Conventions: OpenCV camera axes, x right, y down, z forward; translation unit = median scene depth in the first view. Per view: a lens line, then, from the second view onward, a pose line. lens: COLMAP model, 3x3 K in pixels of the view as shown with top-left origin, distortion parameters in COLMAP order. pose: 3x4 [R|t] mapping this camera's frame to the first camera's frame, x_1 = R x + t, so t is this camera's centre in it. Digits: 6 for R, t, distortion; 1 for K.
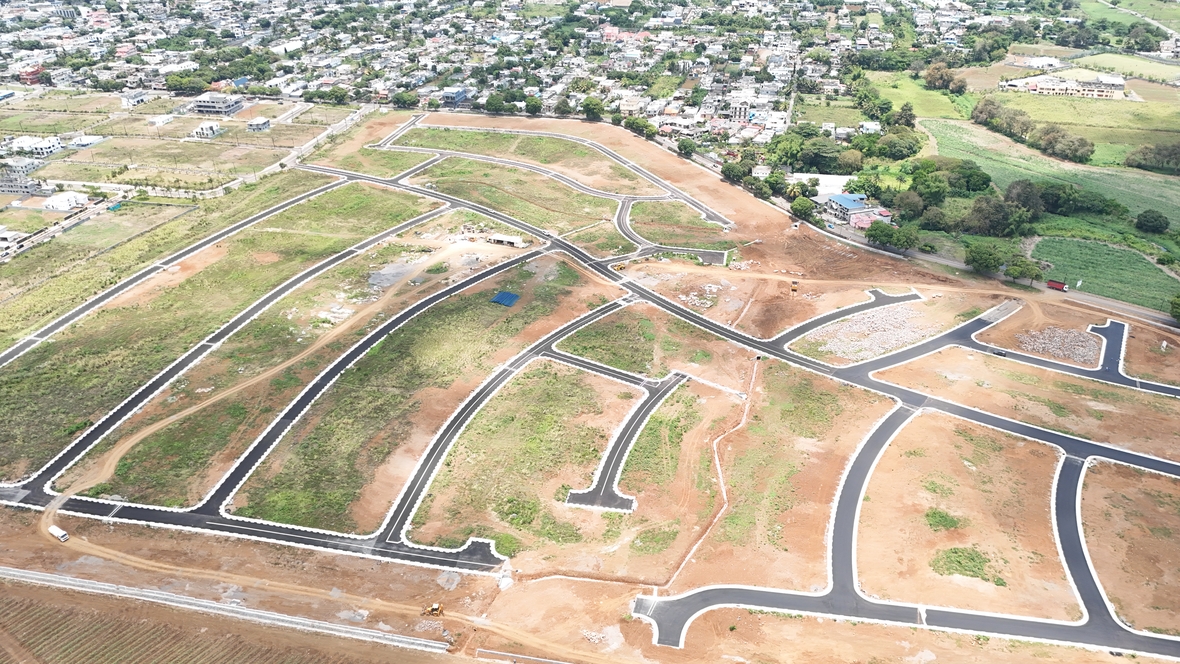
lens RADIAL K [[883.3, 0, 582.6], [0, 883.3, 335.0], [0, 0, 1]] dist [0.083987, -0.096128]
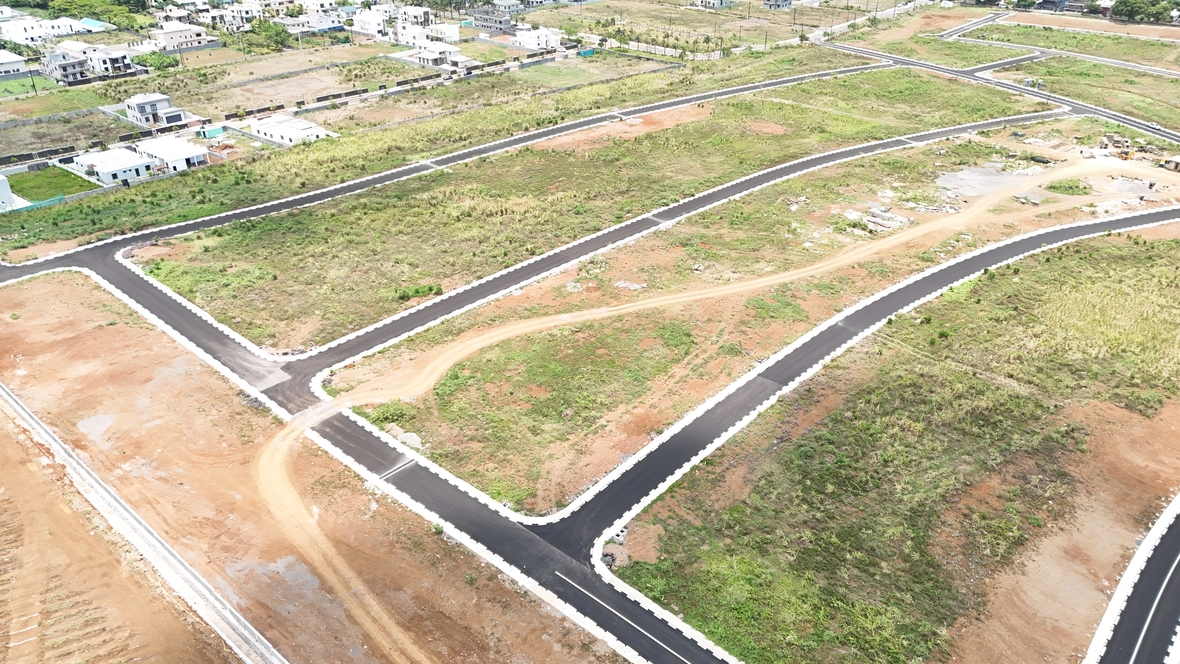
lens RADIAL K [[883.3, 0, 578.3], [0, 883.3, 325.1], [0, 0, 1]] dist [0.083987, -0.096128]
pose [[0.863246, 0.248430, -0.439419, -0.198106], [-0.248267, 0.966898, 0.058922, 0.057435], [0.439511, 0.058229, 0.896348, 0.481746]]
